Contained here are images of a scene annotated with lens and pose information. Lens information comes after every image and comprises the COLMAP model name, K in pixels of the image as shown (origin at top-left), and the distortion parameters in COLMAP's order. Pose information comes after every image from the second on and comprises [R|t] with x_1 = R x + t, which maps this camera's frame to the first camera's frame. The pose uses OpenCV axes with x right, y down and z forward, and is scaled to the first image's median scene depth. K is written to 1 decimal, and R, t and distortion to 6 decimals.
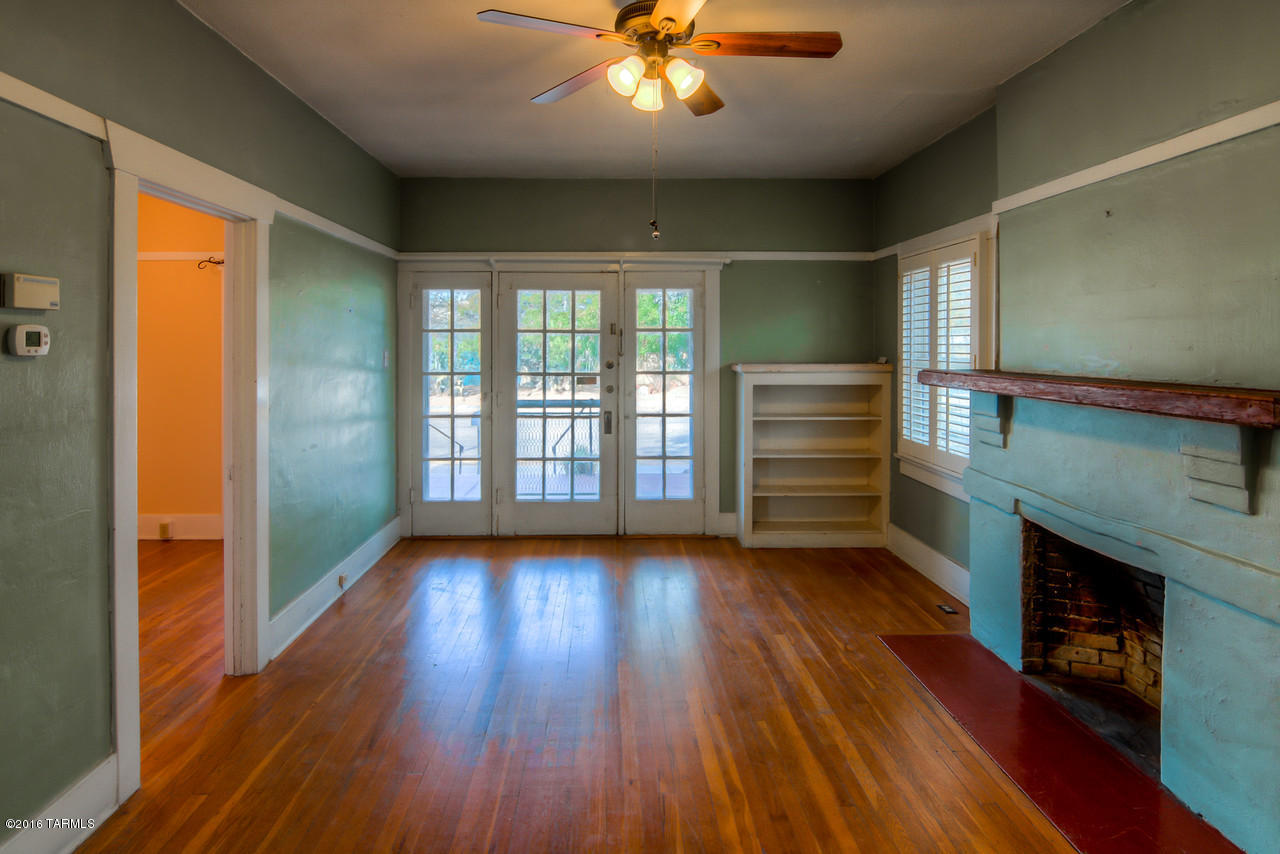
lens RADIAL K [[662.2, 0, 634.9], [0, 662.2, 346.9], [0, 0, 1]] dist [-0.004681, -0.002047]
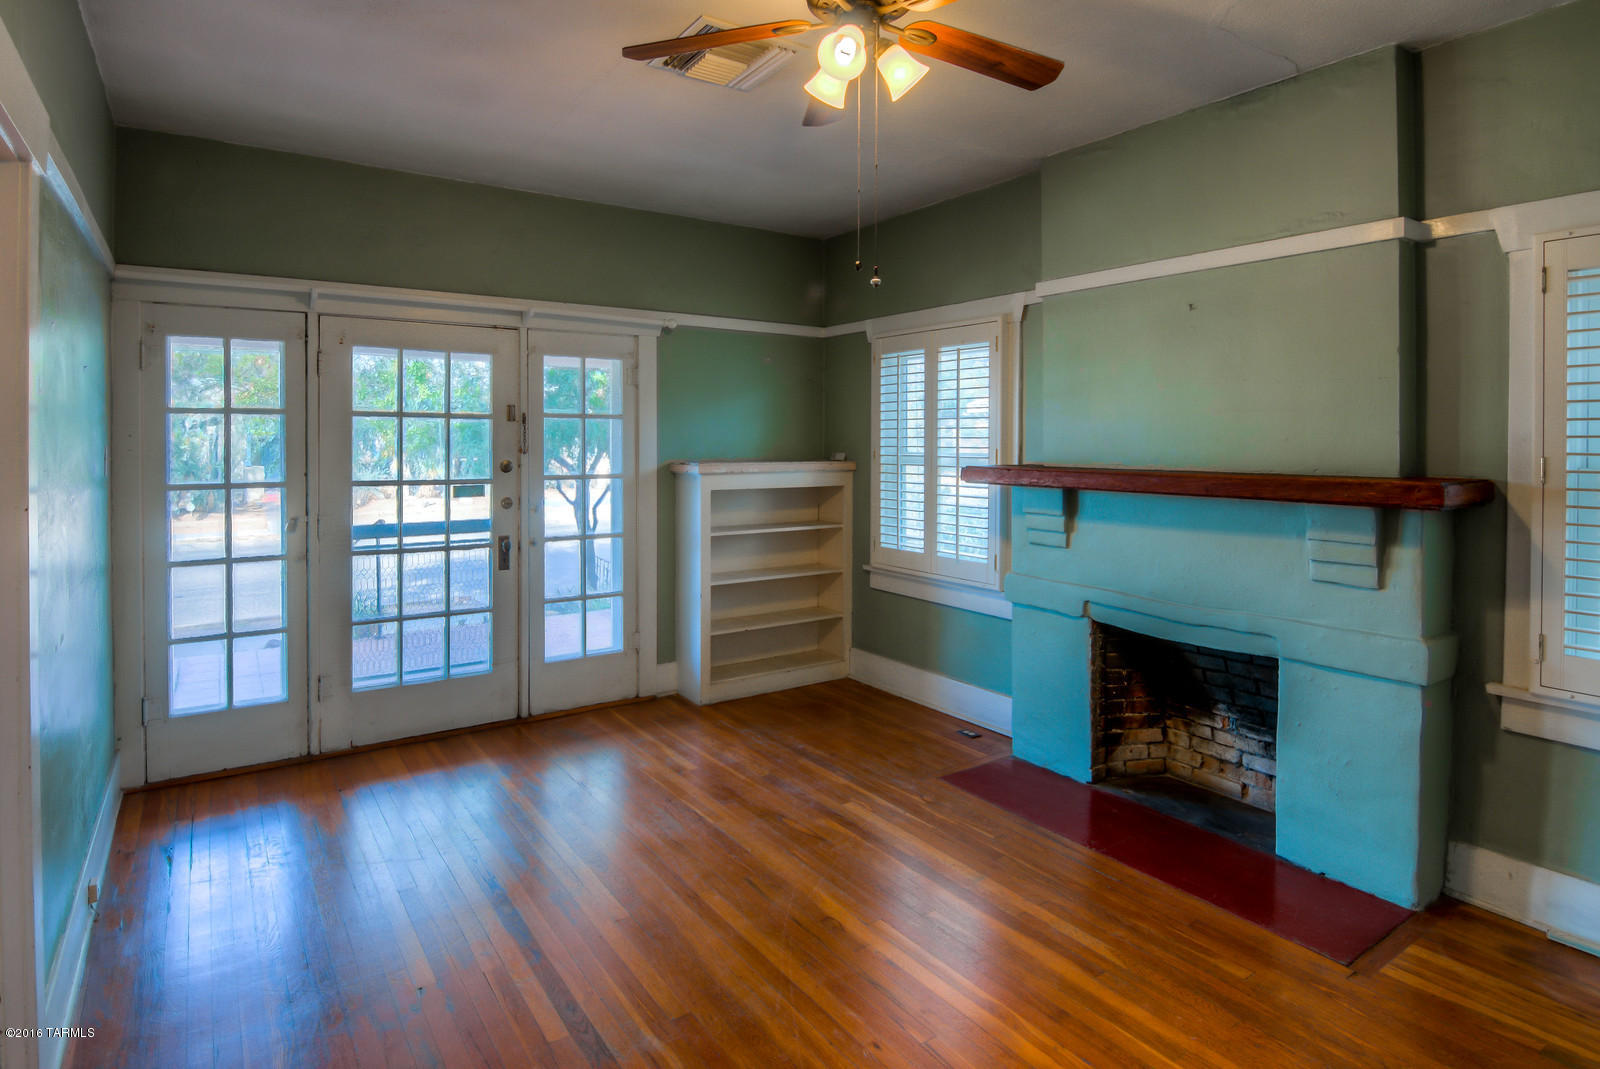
lens RADIAL K [[842.0, 0, 794.8], [0, 842.0, 452.0], [0, 0, 1]] dist [-0.001912, -0.001909]
pose [[0.844962, -0.005048, 0.534802, -0.259095], [-0.000535, 0.999947, 0.010283, 0.003373], [-0.534826, -0.008975, 0.844915, 0.130218]]
